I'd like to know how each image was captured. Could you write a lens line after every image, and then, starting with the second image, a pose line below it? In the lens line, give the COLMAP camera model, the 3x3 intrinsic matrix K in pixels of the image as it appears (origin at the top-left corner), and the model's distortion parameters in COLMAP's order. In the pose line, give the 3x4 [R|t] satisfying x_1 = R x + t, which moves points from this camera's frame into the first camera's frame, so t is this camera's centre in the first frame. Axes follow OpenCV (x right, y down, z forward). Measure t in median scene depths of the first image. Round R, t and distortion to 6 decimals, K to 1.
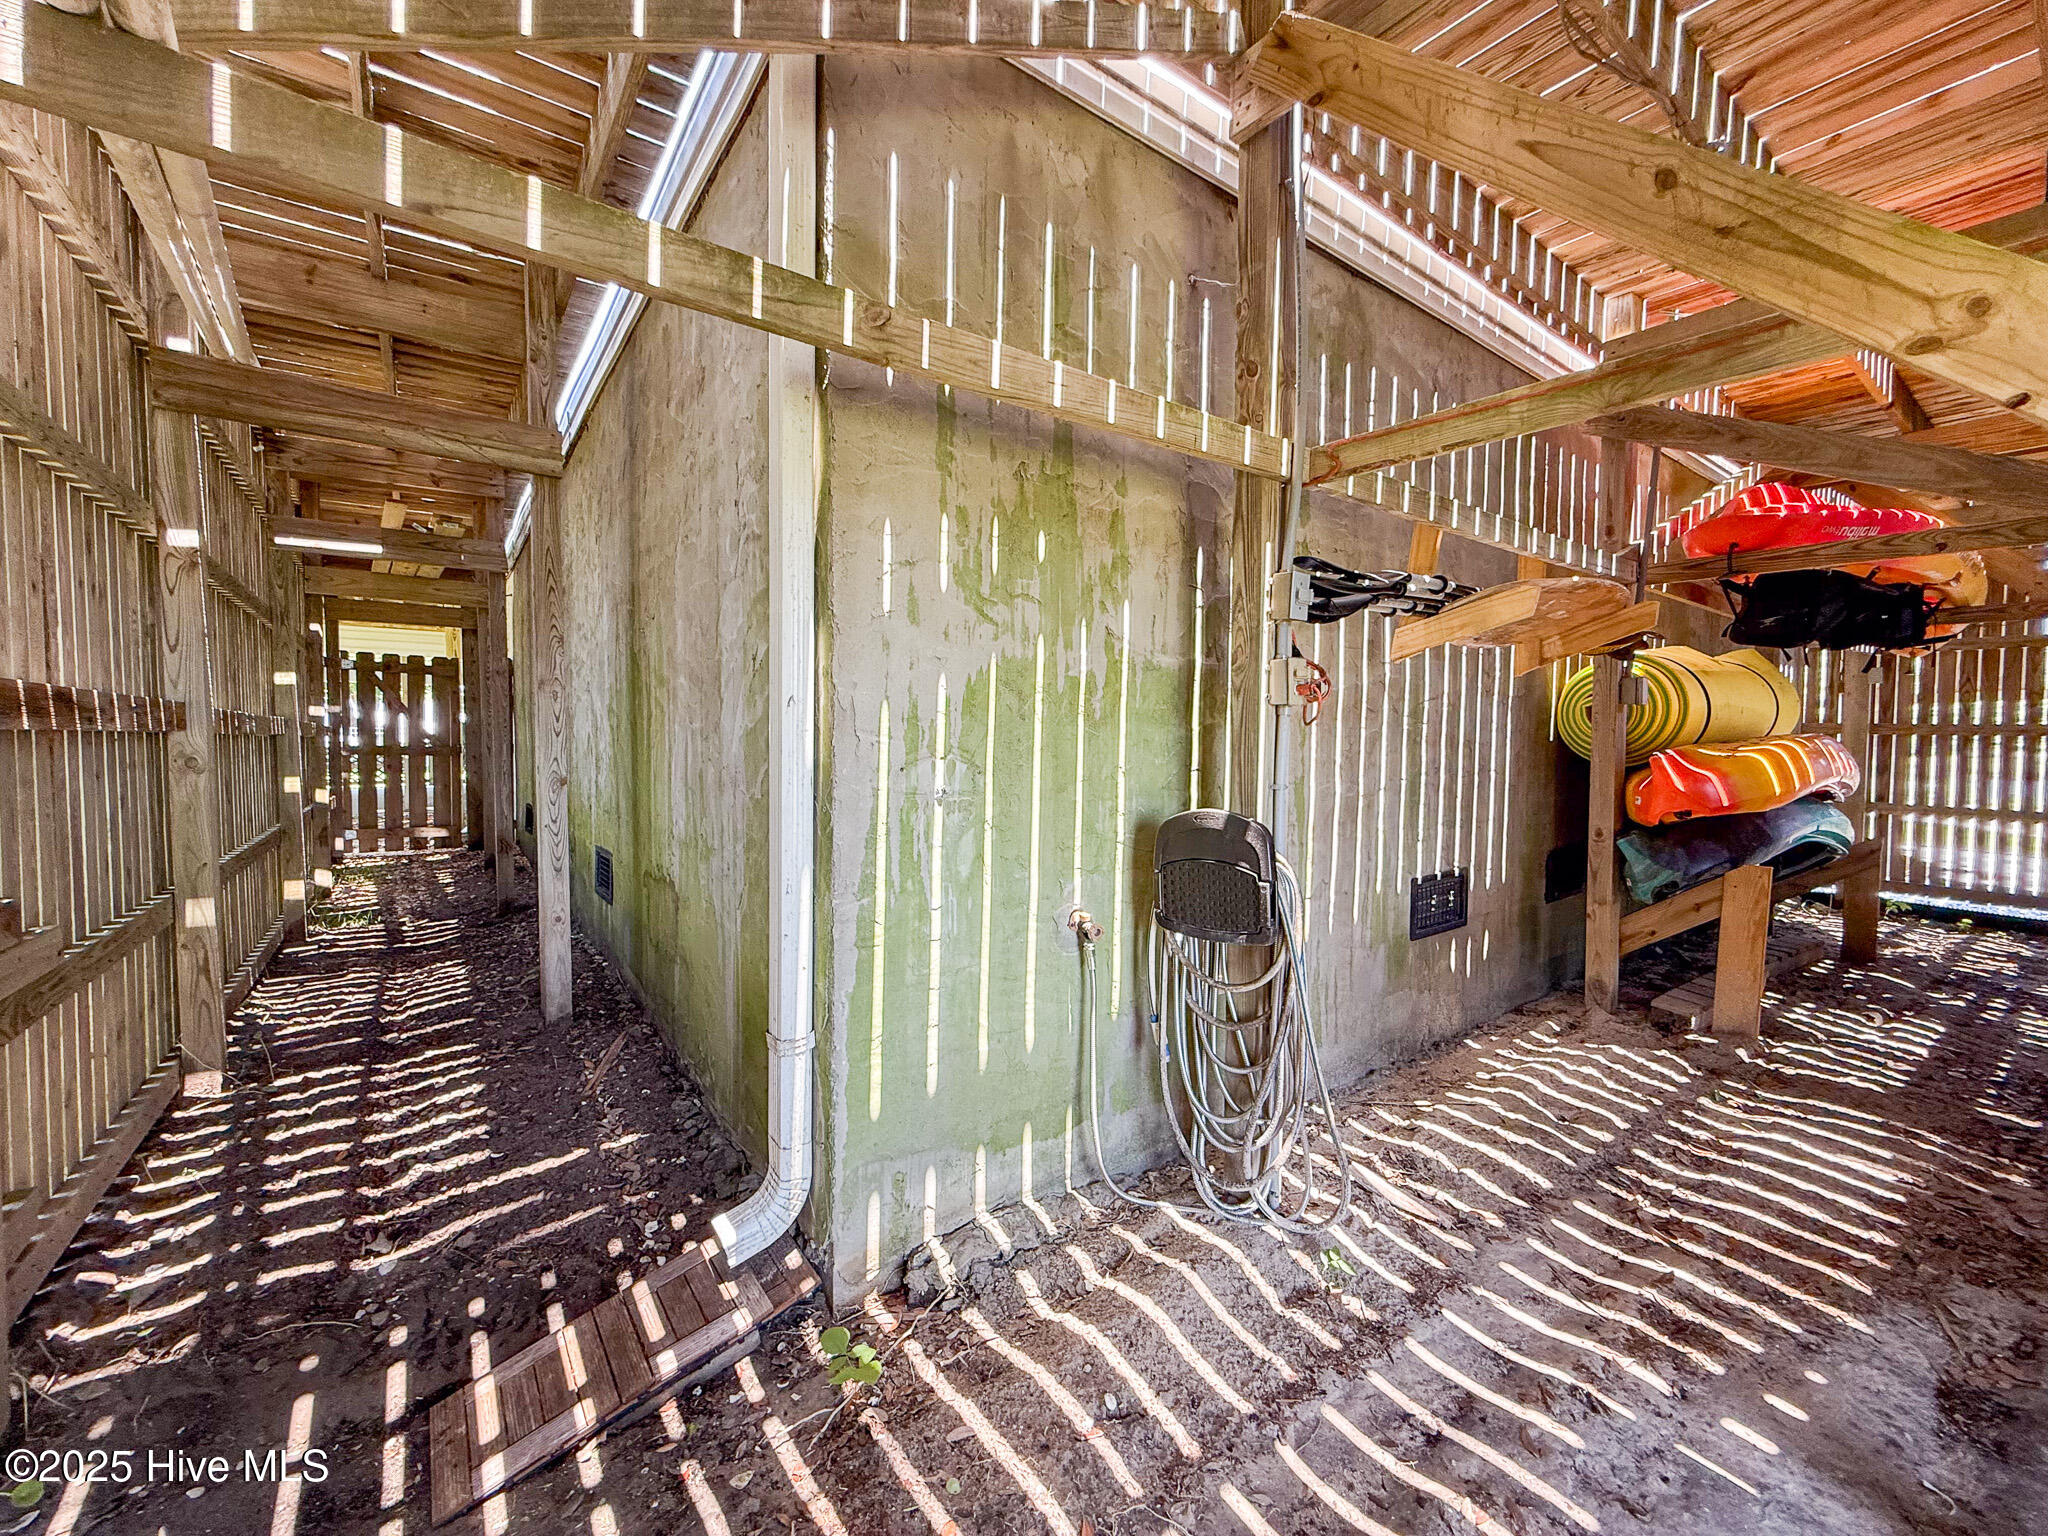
lens RADIAL K [[814.5, 0, 1018.8], [0, 814.5, 768.3], [0, 0, 1]] dist [-0.002333, 0.000426]
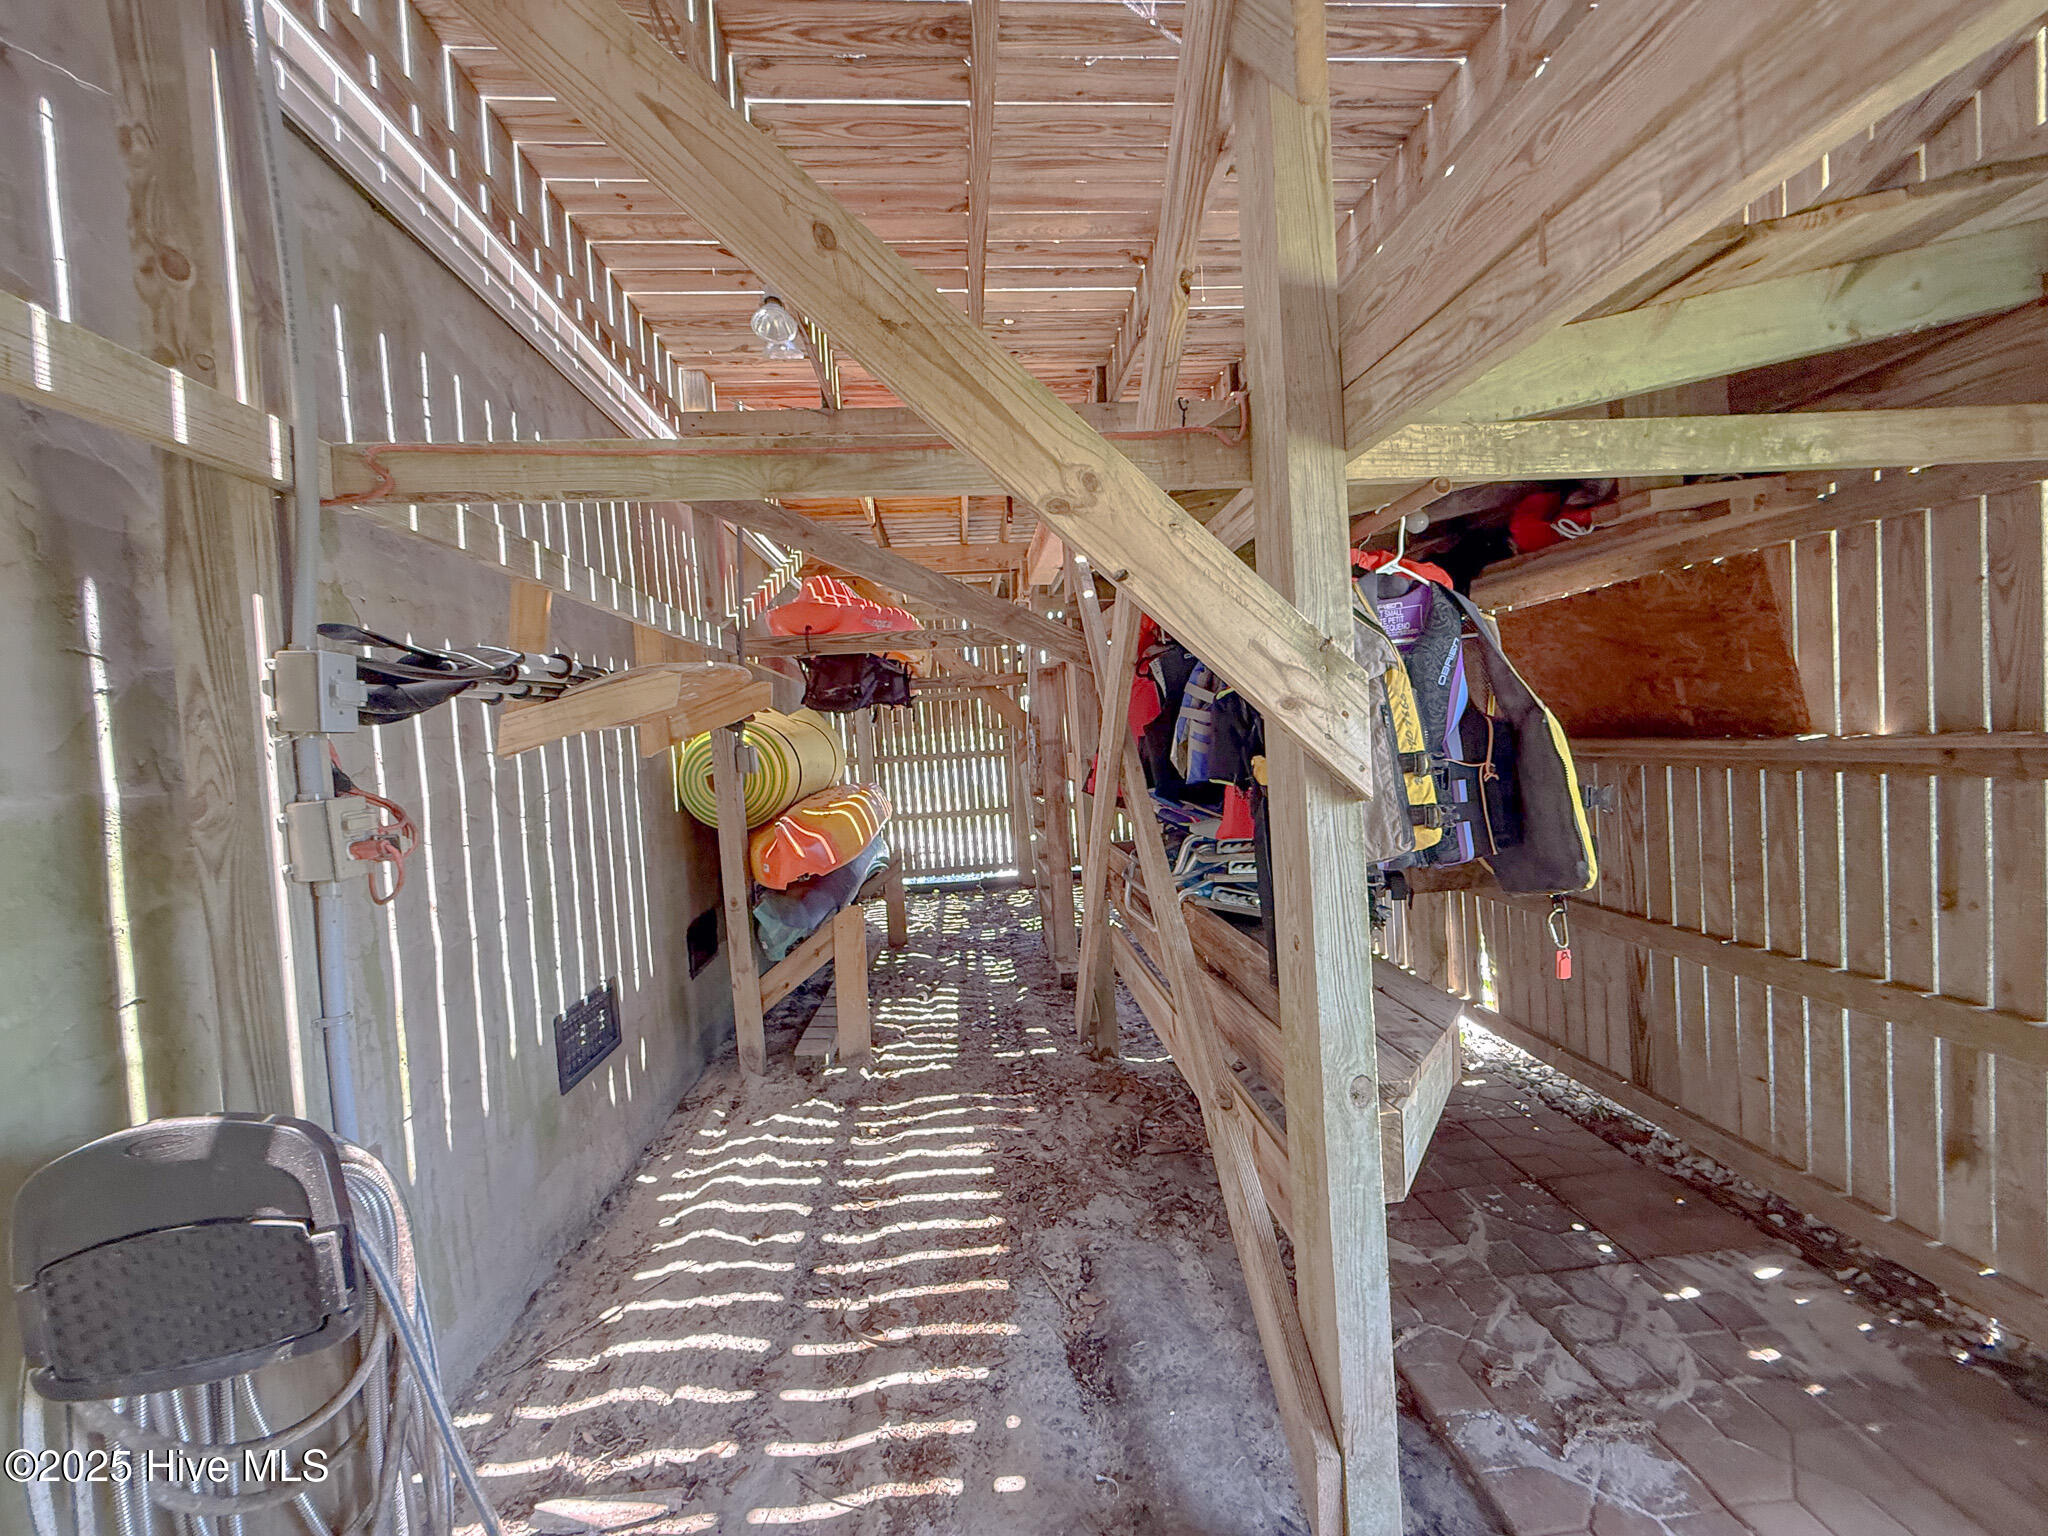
lens RADIAL K [[814.5, 0, 1018.8], [0, 814.5, 768.3], [0, 0, 1]] dist [-0.002333, 0.000426]
pose [[0.521932, -0.073551, 0.849810, 0.080010], [0.106634, 0.994086, 0.020546, -0.093520], [-0.846296, 0.079895, 0.526688, 0.226666]]
